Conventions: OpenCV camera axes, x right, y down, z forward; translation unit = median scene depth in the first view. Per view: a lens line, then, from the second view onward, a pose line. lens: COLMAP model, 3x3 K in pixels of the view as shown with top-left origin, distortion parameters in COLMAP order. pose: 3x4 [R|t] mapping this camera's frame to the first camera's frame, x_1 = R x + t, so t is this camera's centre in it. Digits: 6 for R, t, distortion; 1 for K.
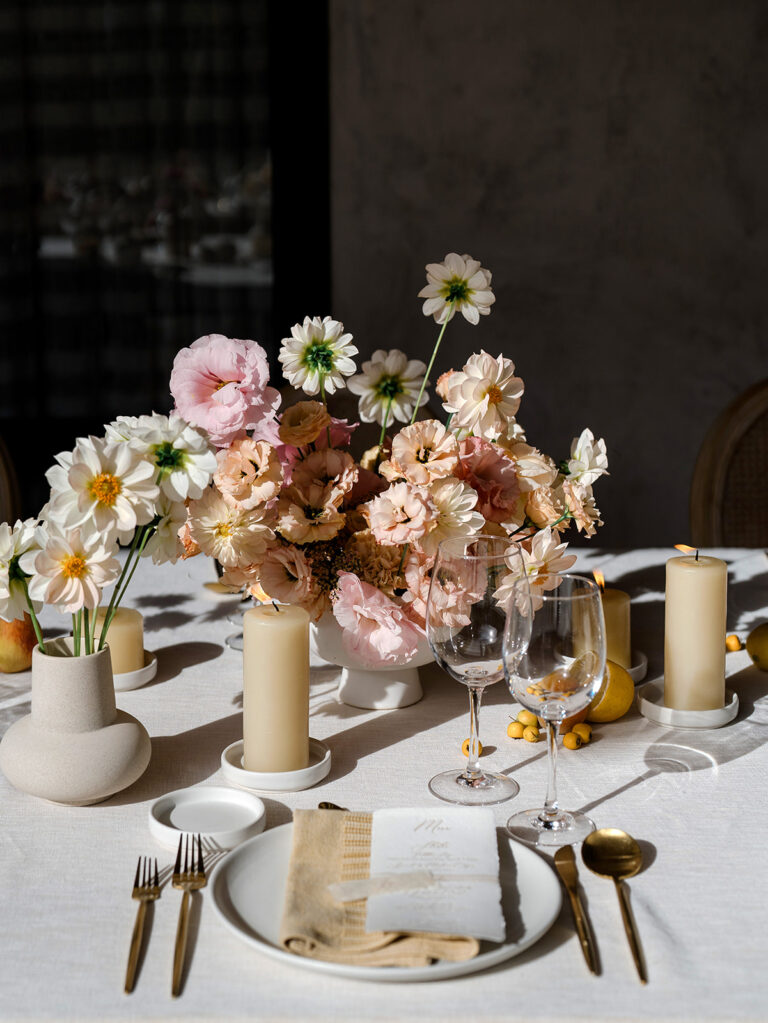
lens RADIAL K [[1648.8, 0, 387.0], [0, 1648.8, 516.0], [0, 0, 1]] dist [-0.071786, 0.000000]
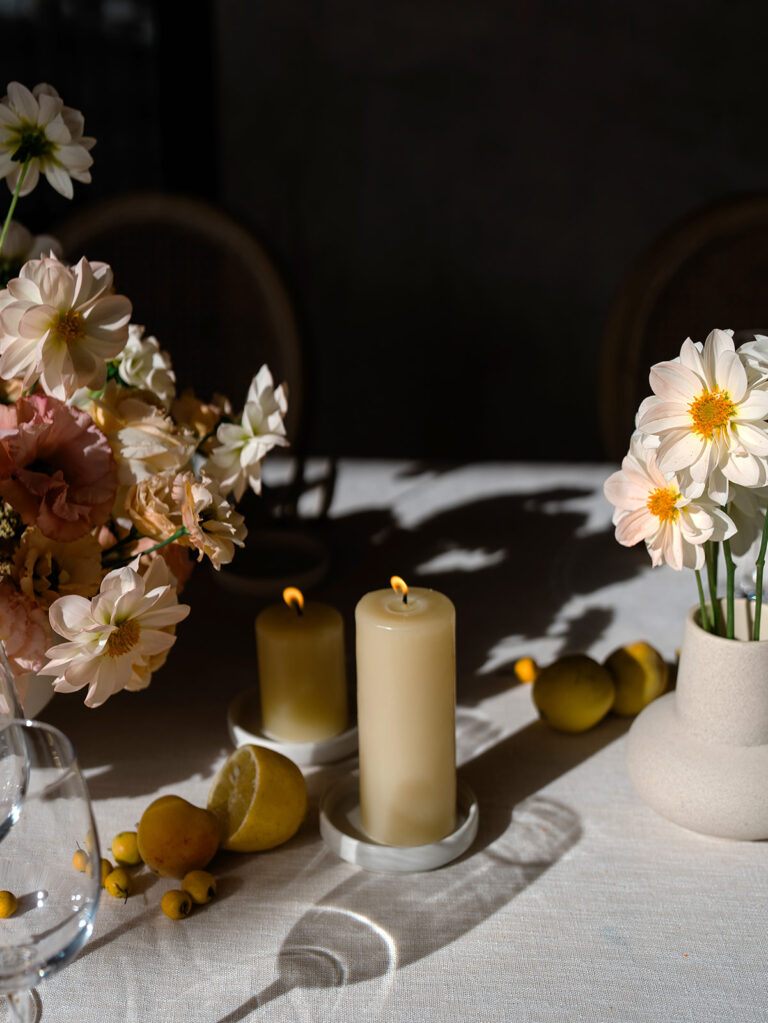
lens RADIAL K [[1648.8, 0, 382.6], [0, 1648.8, 504.3], [0, 0, 1]] dist [-0.071786, 0.000000]
pose [[0.999450, 0.020219, -0.026281, 0.195073], [-0.016423, 0.990377, 0.137416, -0.092978], [0.028806, -0.136909, 0.990165, 0.400387]]
